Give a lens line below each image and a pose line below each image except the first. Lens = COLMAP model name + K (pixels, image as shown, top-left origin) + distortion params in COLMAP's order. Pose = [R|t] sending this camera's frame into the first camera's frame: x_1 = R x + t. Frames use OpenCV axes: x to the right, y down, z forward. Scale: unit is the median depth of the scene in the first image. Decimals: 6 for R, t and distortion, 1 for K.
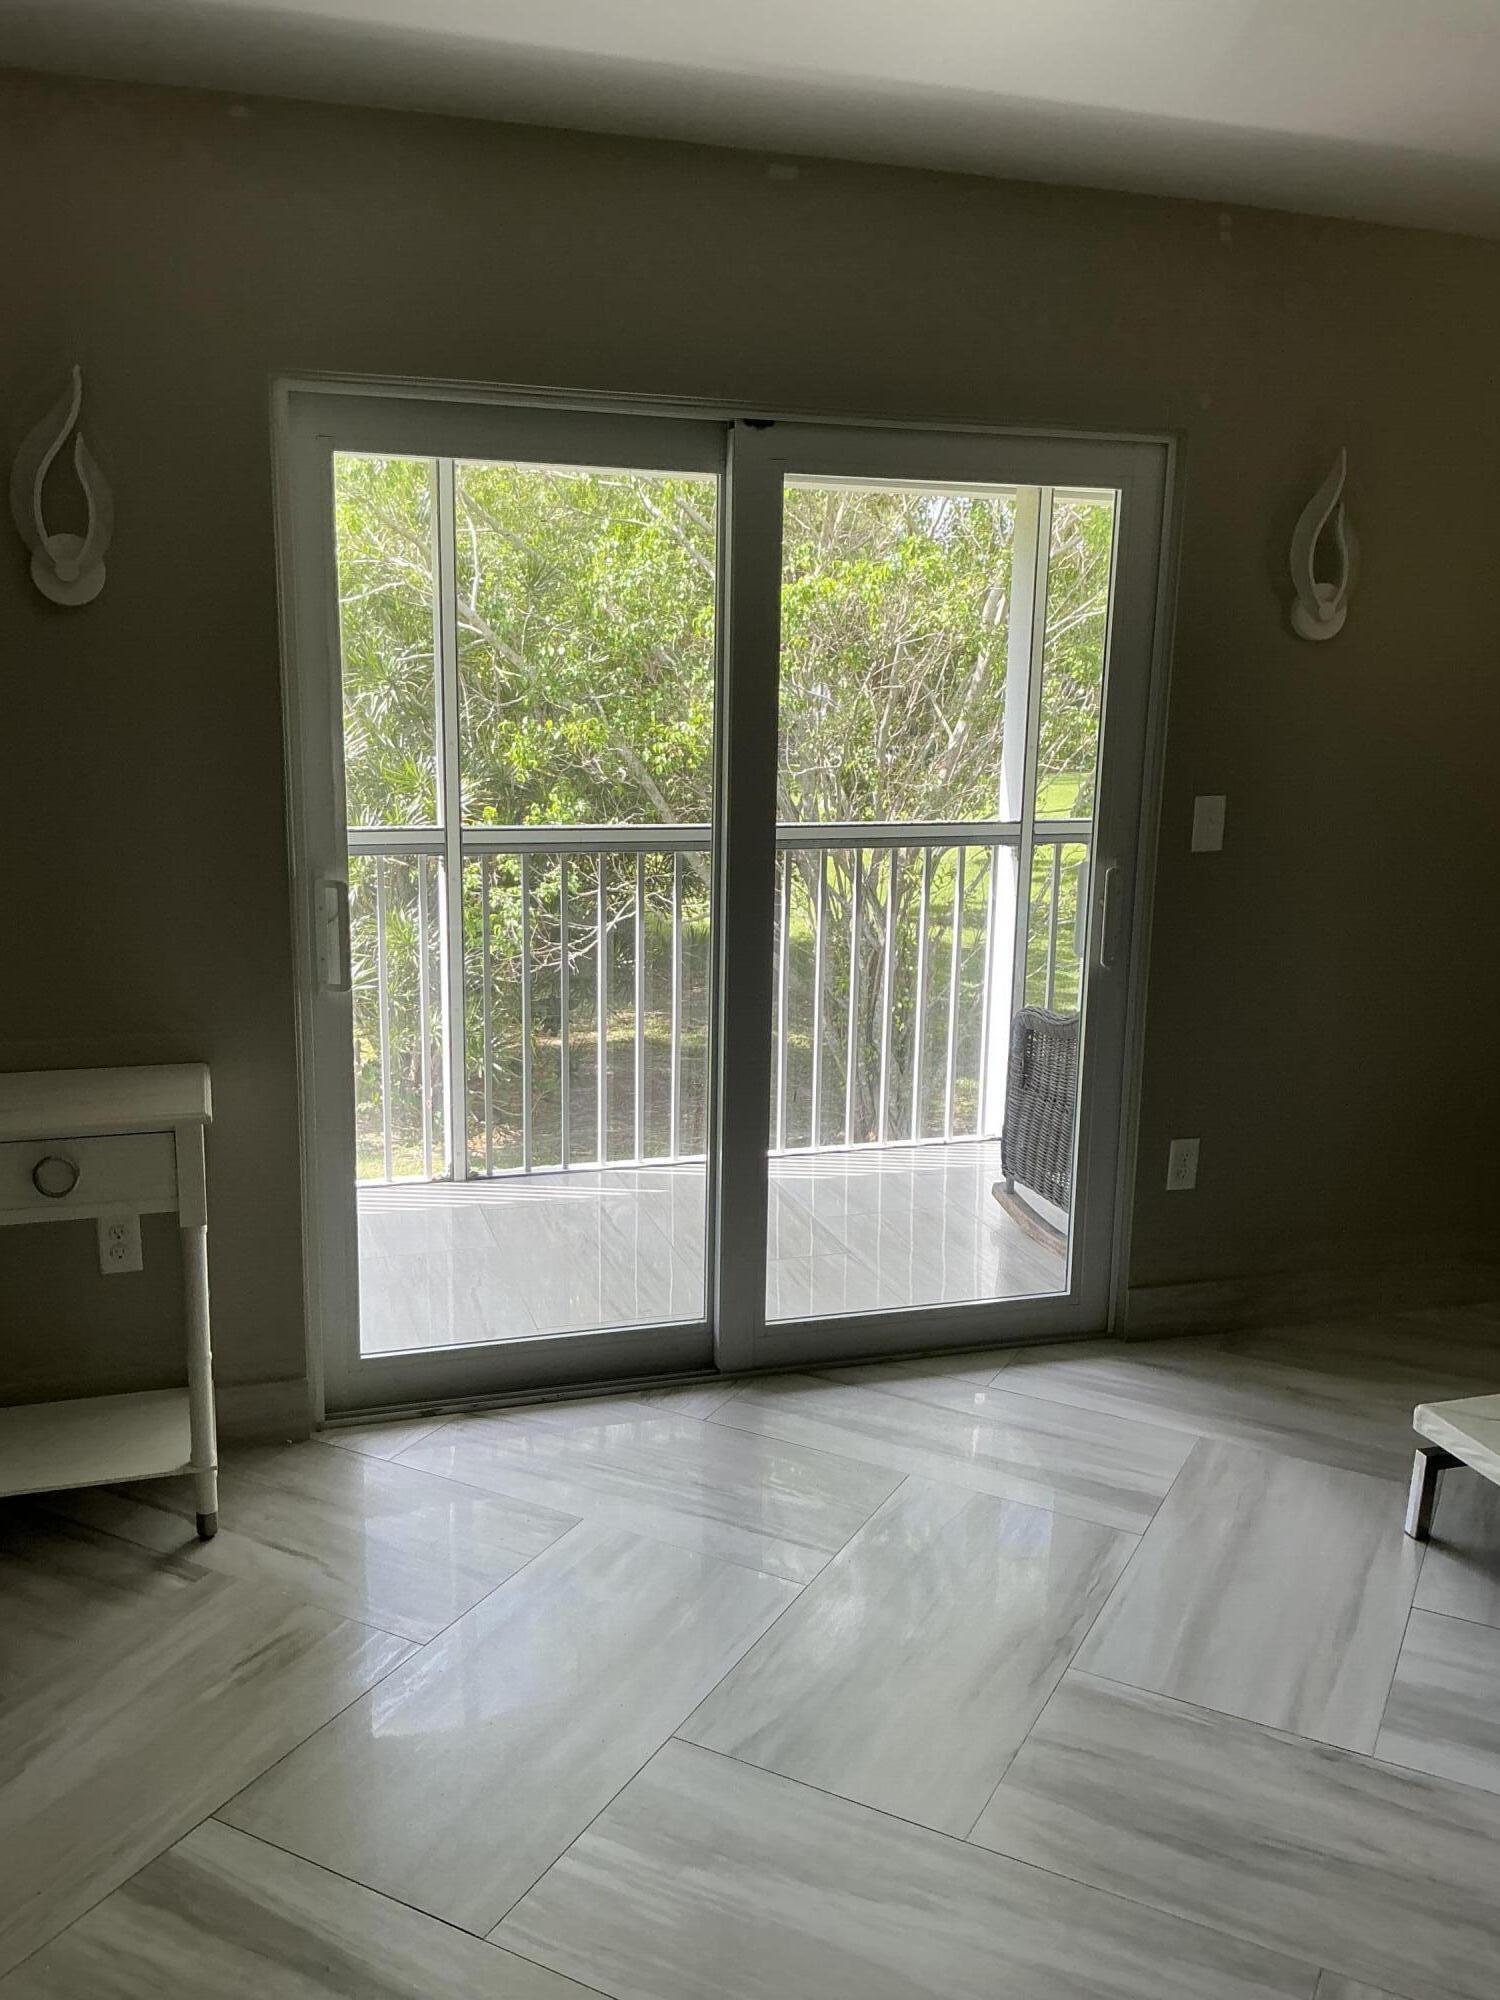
lens RADIAL K [[1648.2, 0, 750.0], [0, 1648.2, 1000.0], [0, 0, 1]] dist [0.134781, -0.282173]
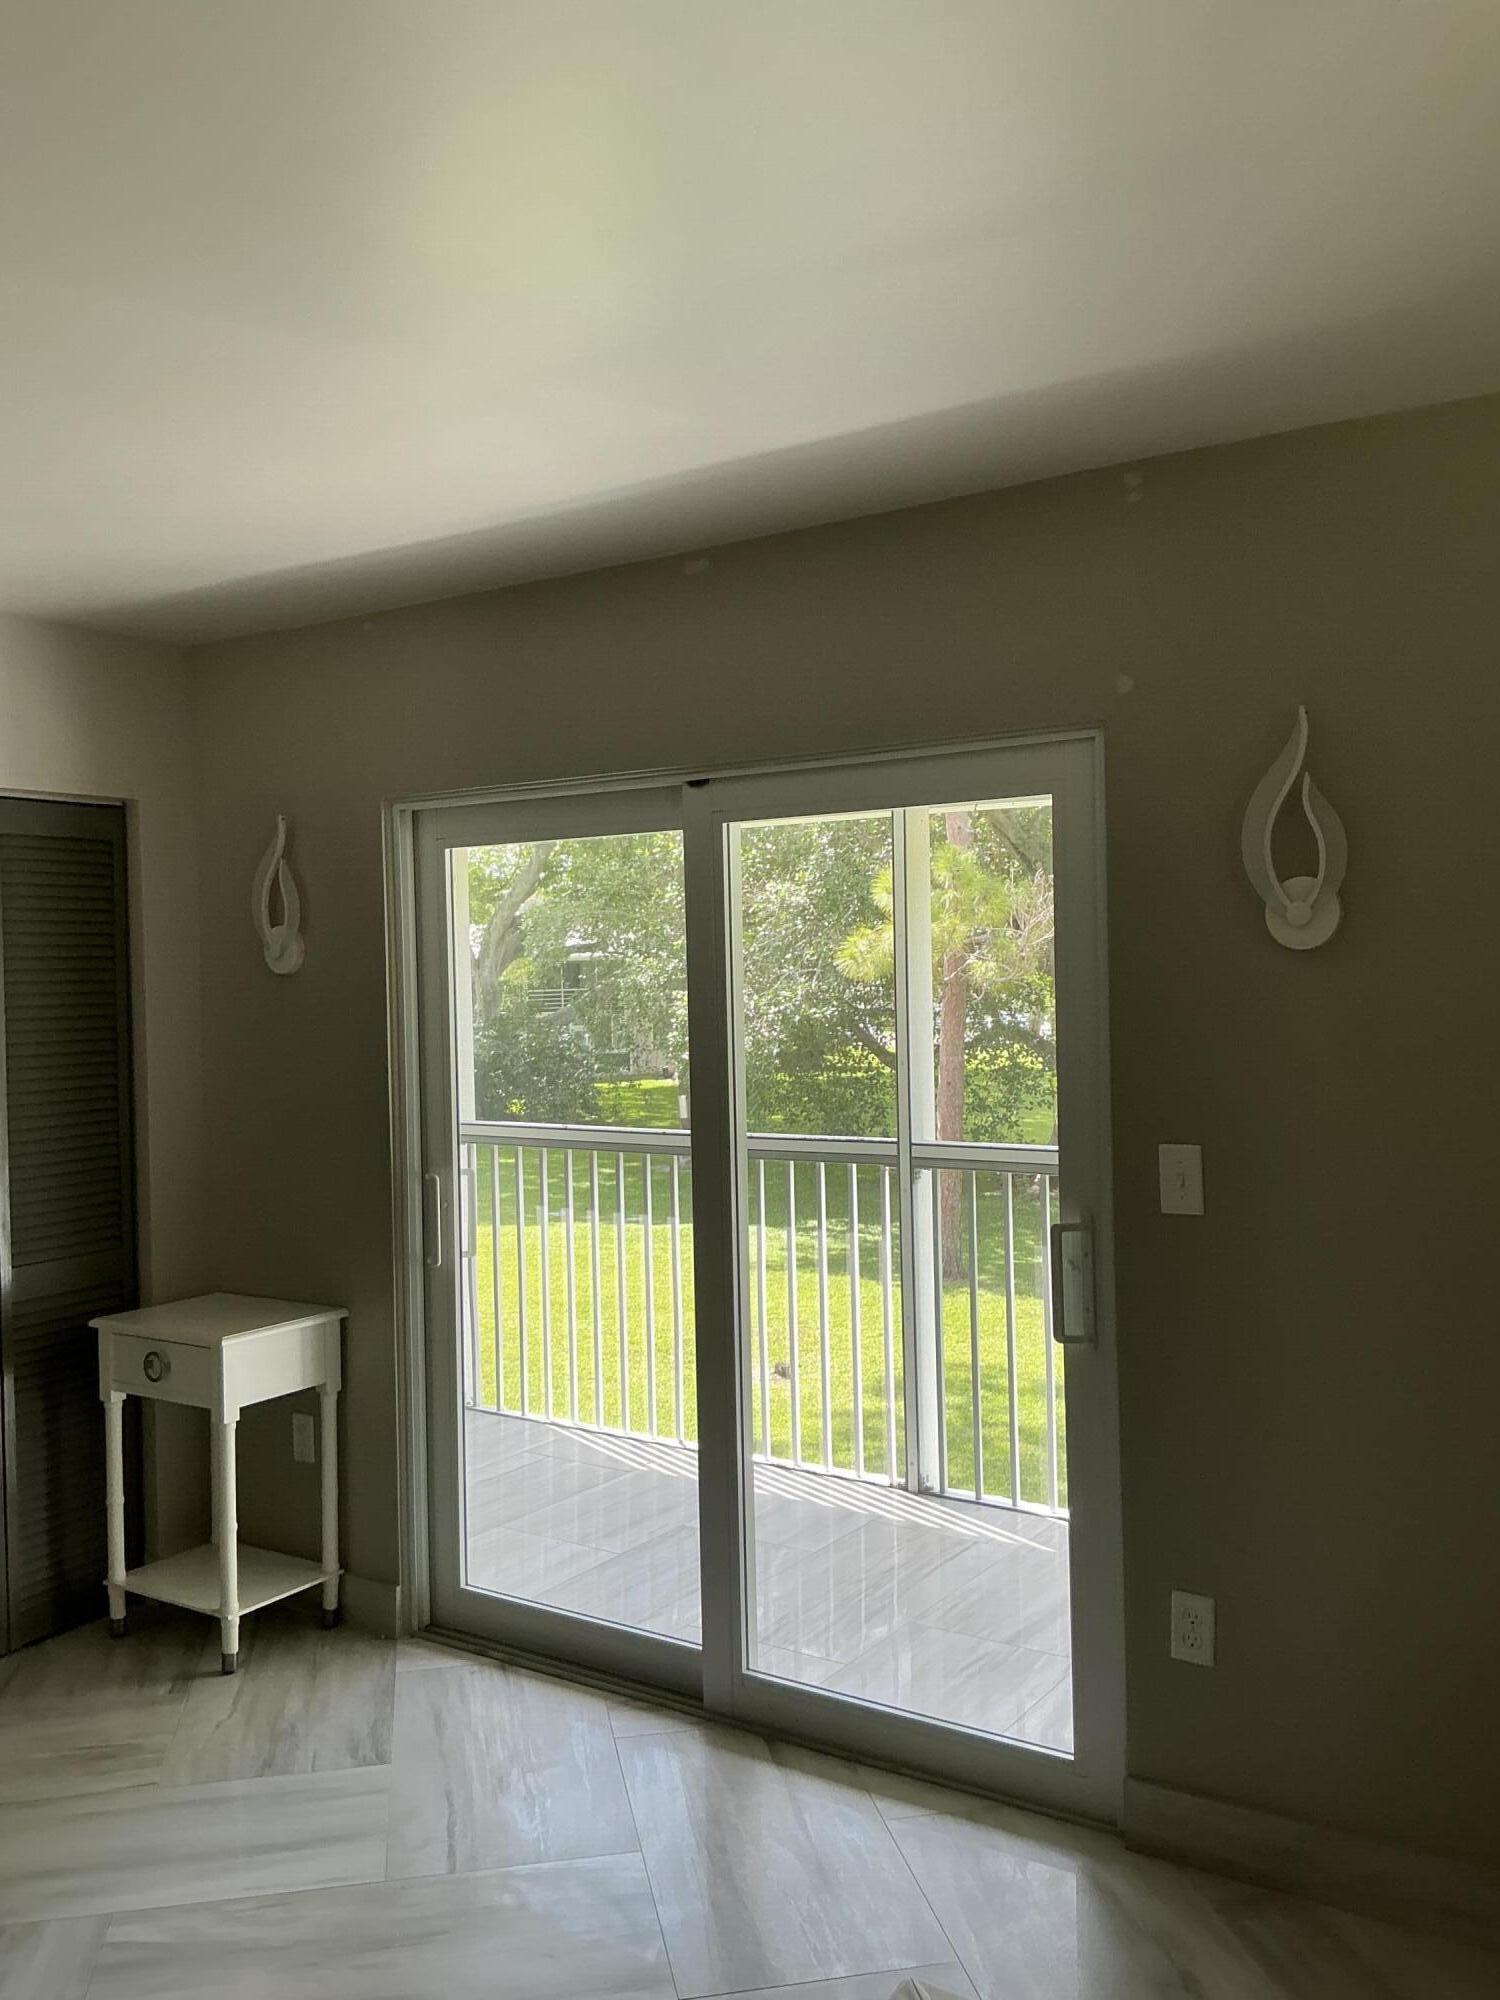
lens RADIAL K [[1635.5, 0, 750.0], [0, 1635.5, 1000.0], [0, 0, 1]] dist [0.108202, -0.215575]
pose [[0.626783, -0.021372, -0.778901, 0.771608], [-0.122611, 0.984465, -0.125678, -0.066979], [0.769487, 0.174275, 0.614425, 0.350194]]
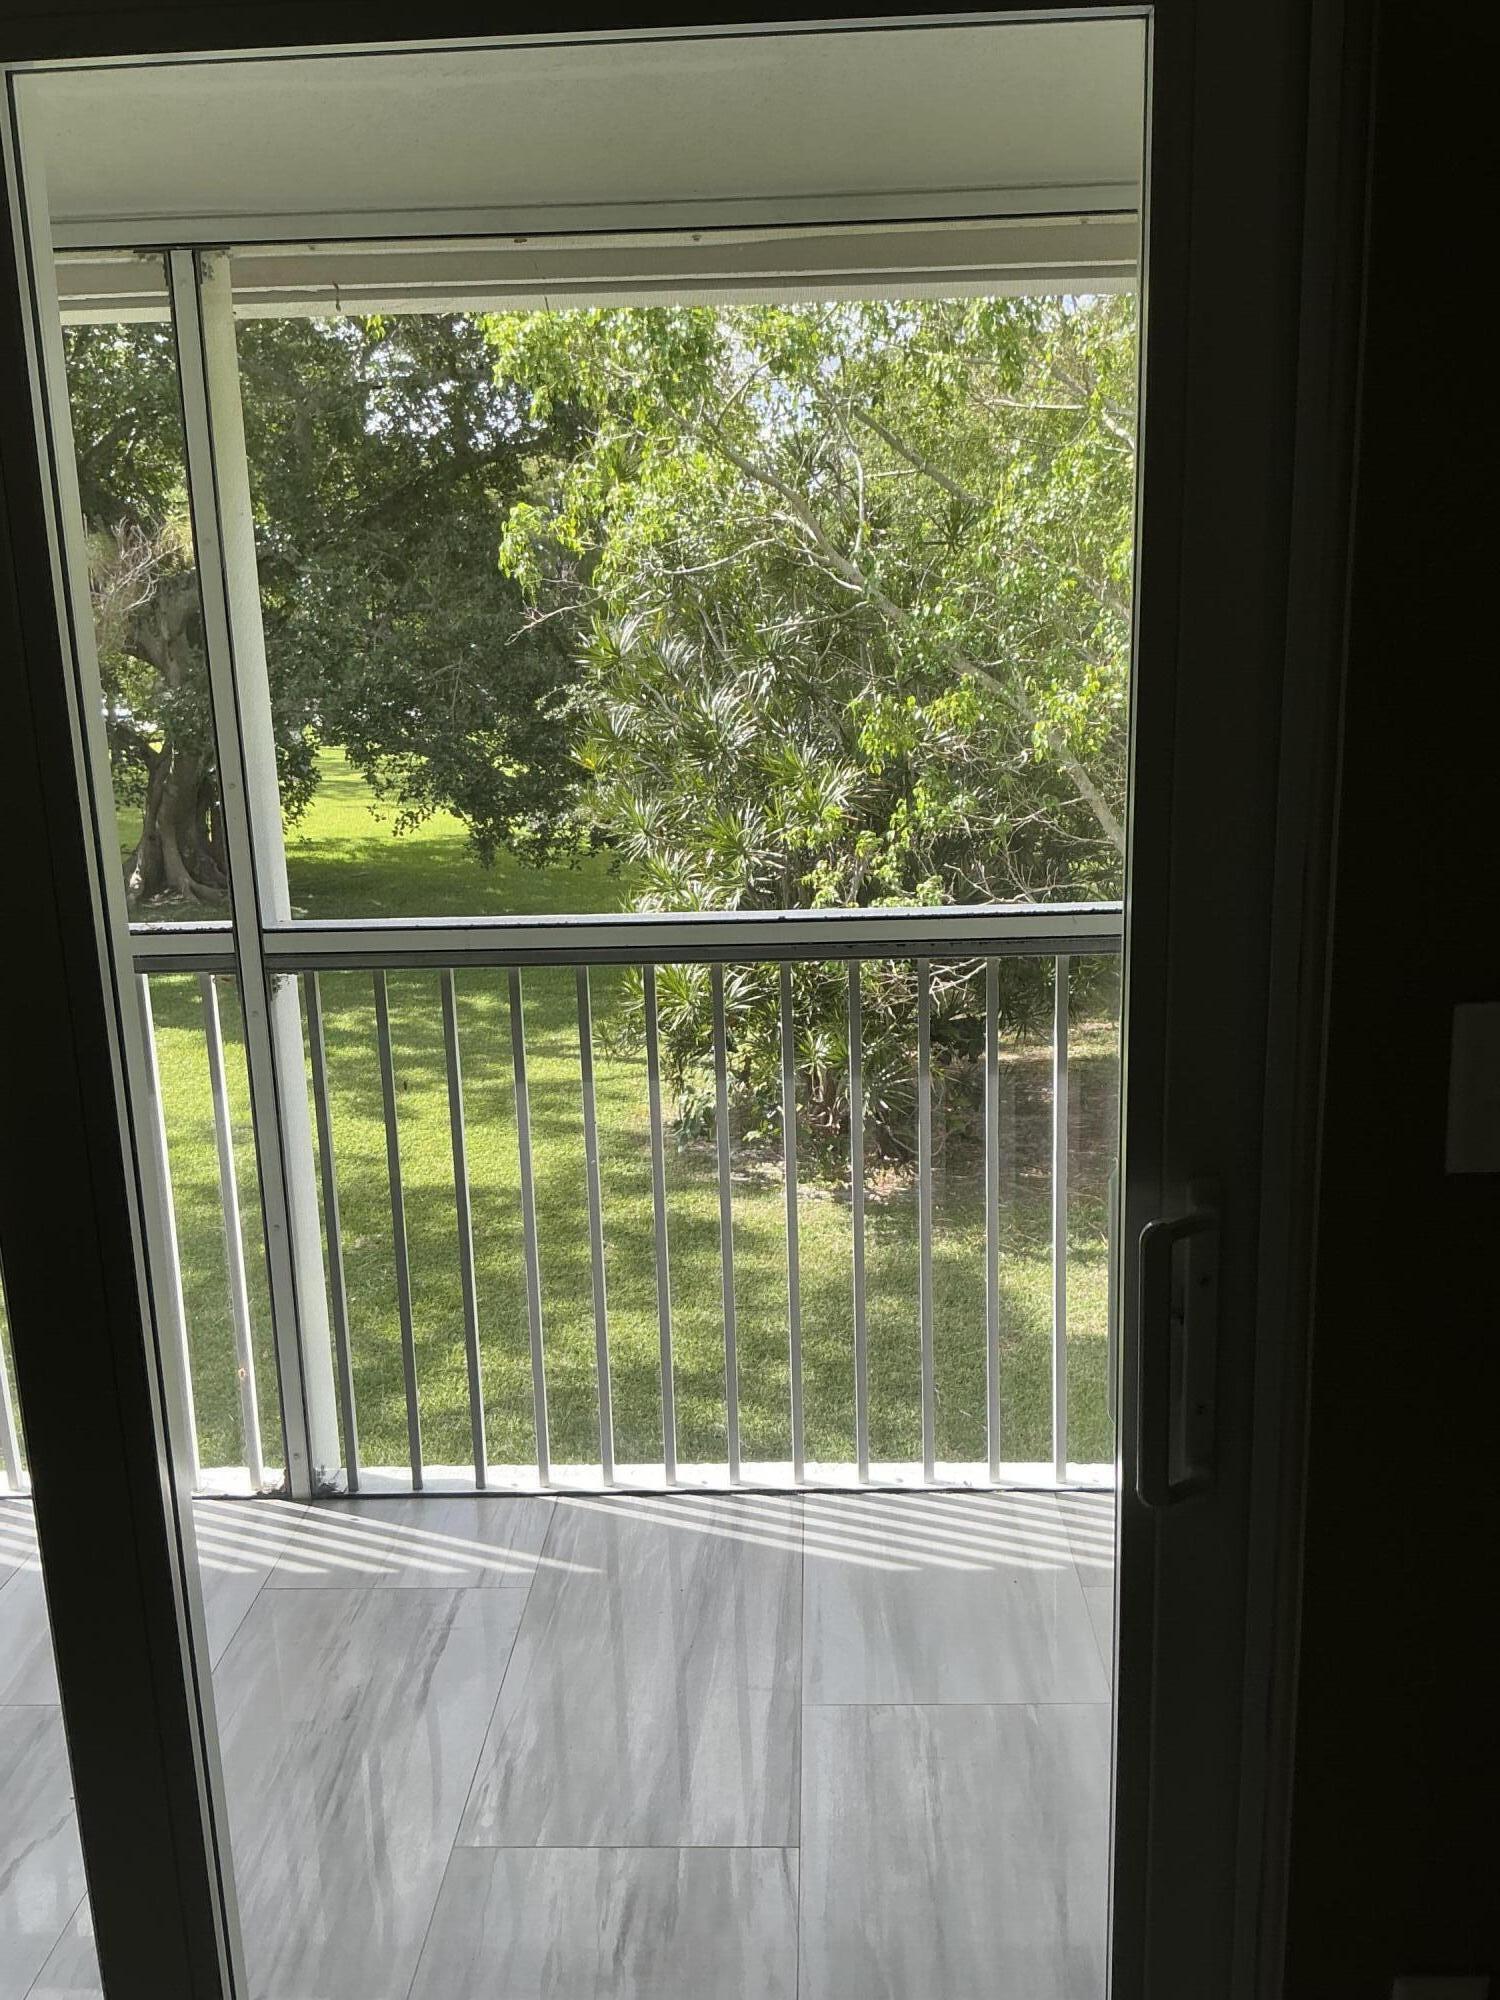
lens RADIAL K [[1648.2, 0, 750.0], [0, 1648.2, 1000.0], [0, 0, 1]] dist [0.134781, -0.282173]
pose [[0.941598, 0.028785, -0.335506, 0.250371], [-0.021214, 0.999431, 0.026209, -0.129504], [0.336070, -0.017561, 0.941673, 0.668685]]
